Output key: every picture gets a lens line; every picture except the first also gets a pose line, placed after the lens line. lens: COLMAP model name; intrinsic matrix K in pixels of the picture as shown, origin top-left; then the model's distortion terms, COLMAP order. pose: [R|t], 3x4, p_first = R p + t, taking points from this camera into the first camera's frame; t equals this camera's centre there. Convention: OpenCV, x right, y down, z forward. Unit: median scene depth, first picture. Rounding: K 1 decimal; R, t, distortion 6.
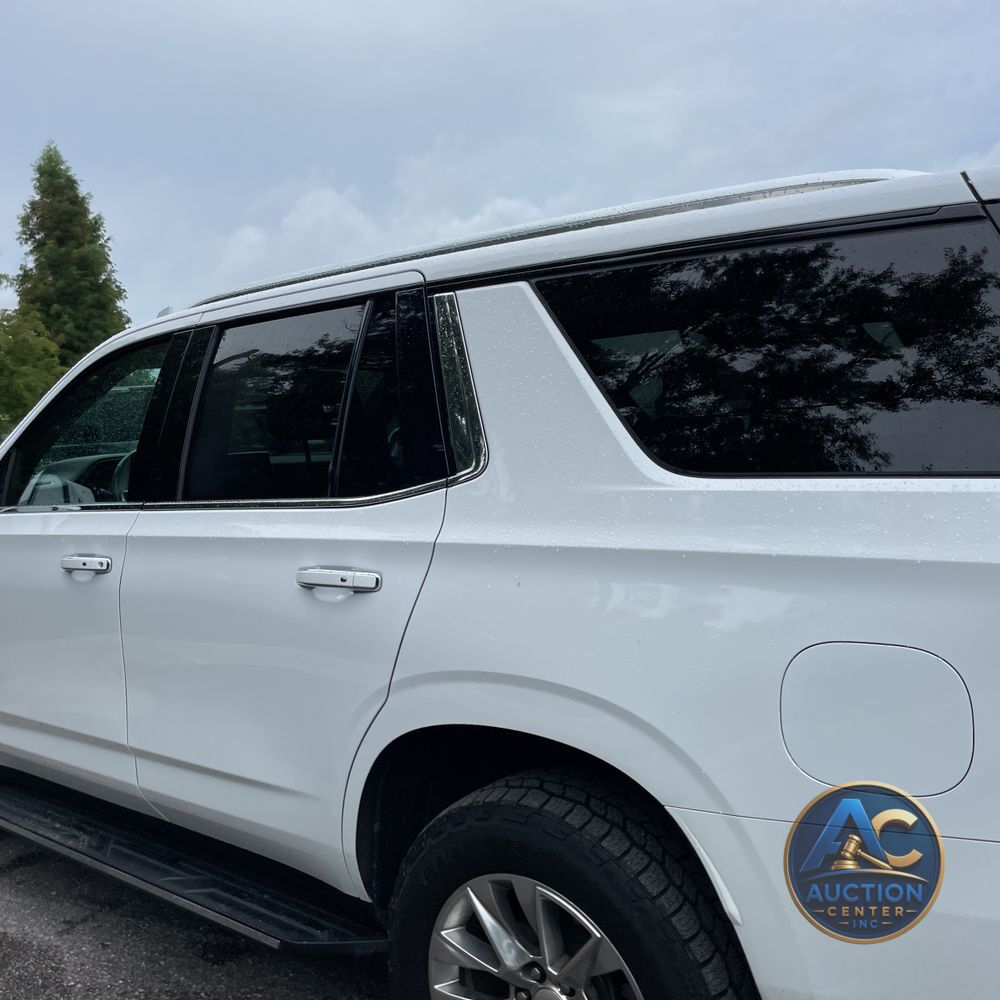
lens RADIAL K [[1012.2, 0, 515.1], [0, 1012.2, 491.8], [0, 0, 1]] dist [0.025972, 0.000000]
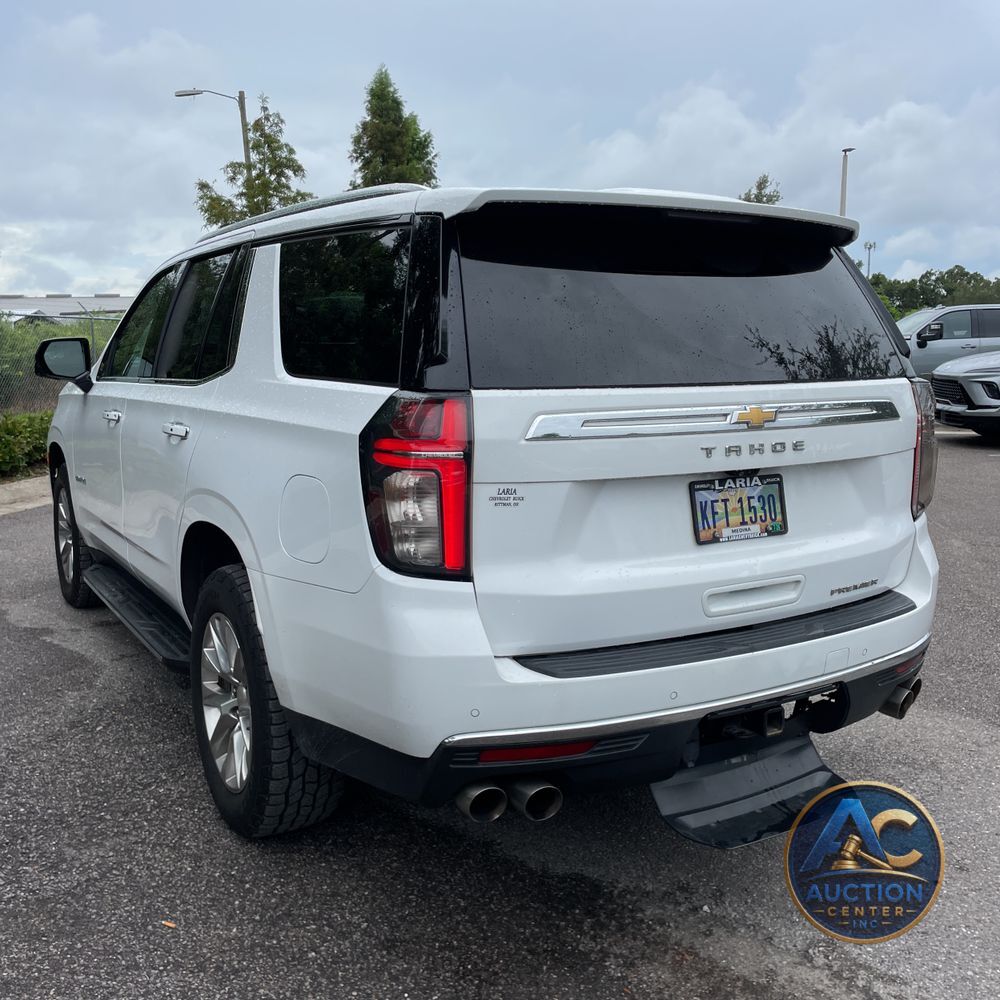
lens RADIAL K [[1012.2, 0, 501.5], [0, 1012.2, 501.9], [0, 0, 1]] dist [0.025972, 0.000000]
pose [[0.944696, 0.111902, -0.308264, 0.053356], [-0.084548, 0.991313, 0.100750, -0.000241], [0.316860, -0.069115, 0.945951, -0.023023]]
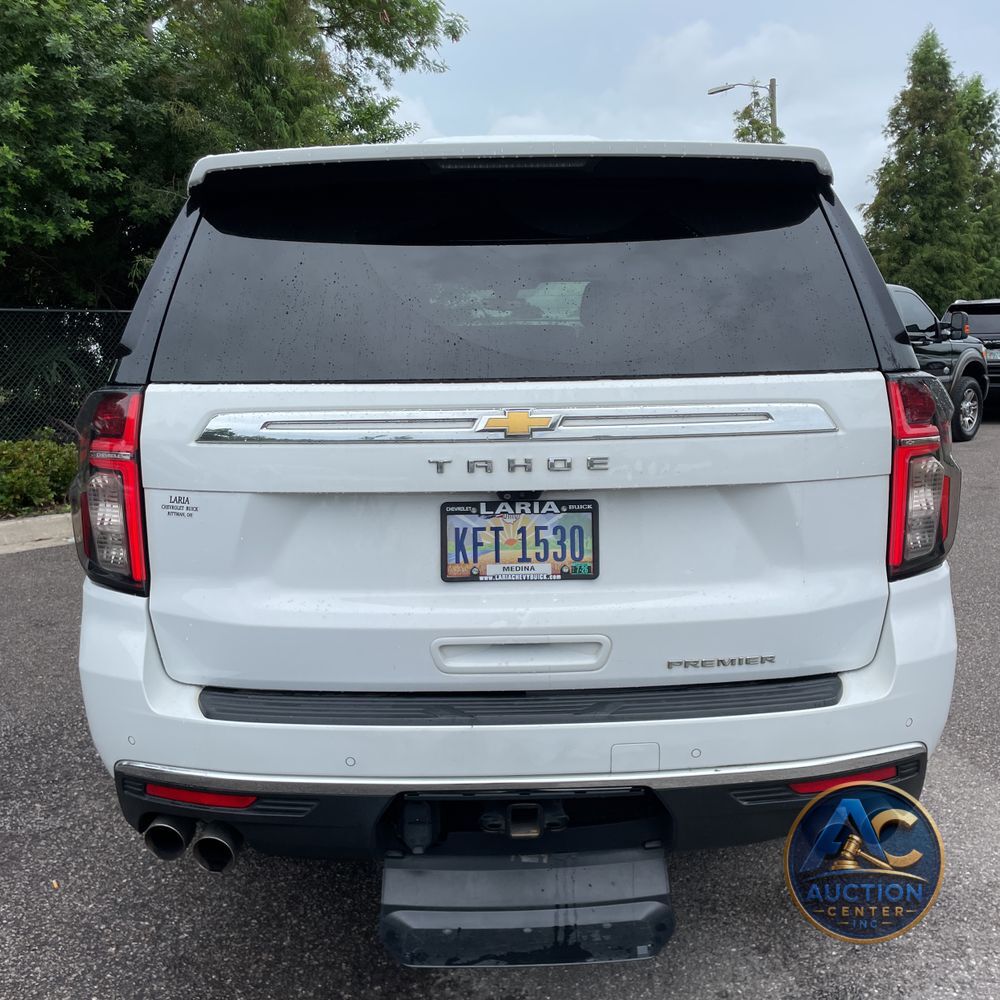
lens RADIAL K [[1012.2, 0, 508.3], [0, 1012.2, 511.1], [0, 0, 1]] dist [0.025972, 0.000000]
pose [[0.657103, 0.174094, -0.733421, 0.087432], [-0.081475, 0.983668, 0.160498, -0.004498], [0.749385, -0.045708, 0.660555, 0.012779]]
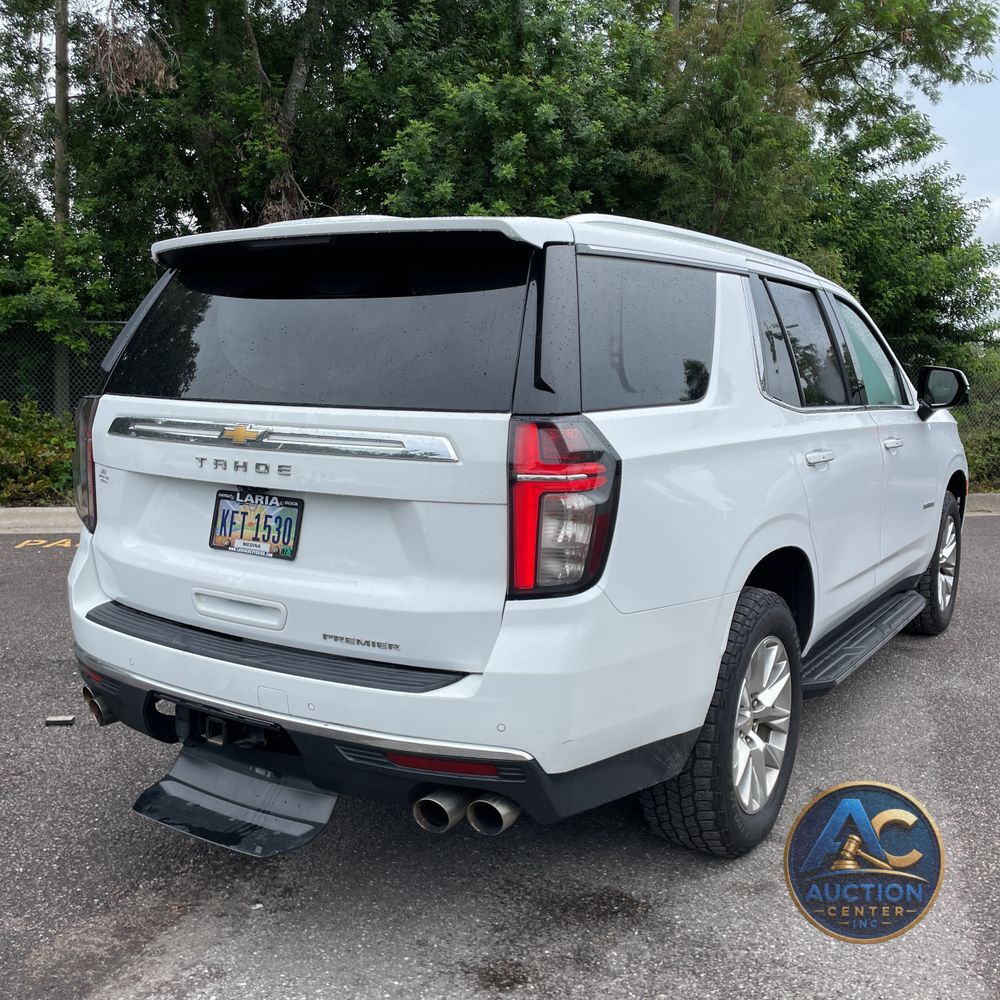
lens RADIAL K [[1012.2, 0, 496.1], [0, 1012.2, 507.6], [0, 0, 1]] dist [0.025972, 0.000000]
pose [[0.130955, 0.199352, -0.971138, 0.120923], [-0.096585, 0.977480, 0.187629, -0.010702], [0.986672, 0.069226, 0.147260, 0.056351]]
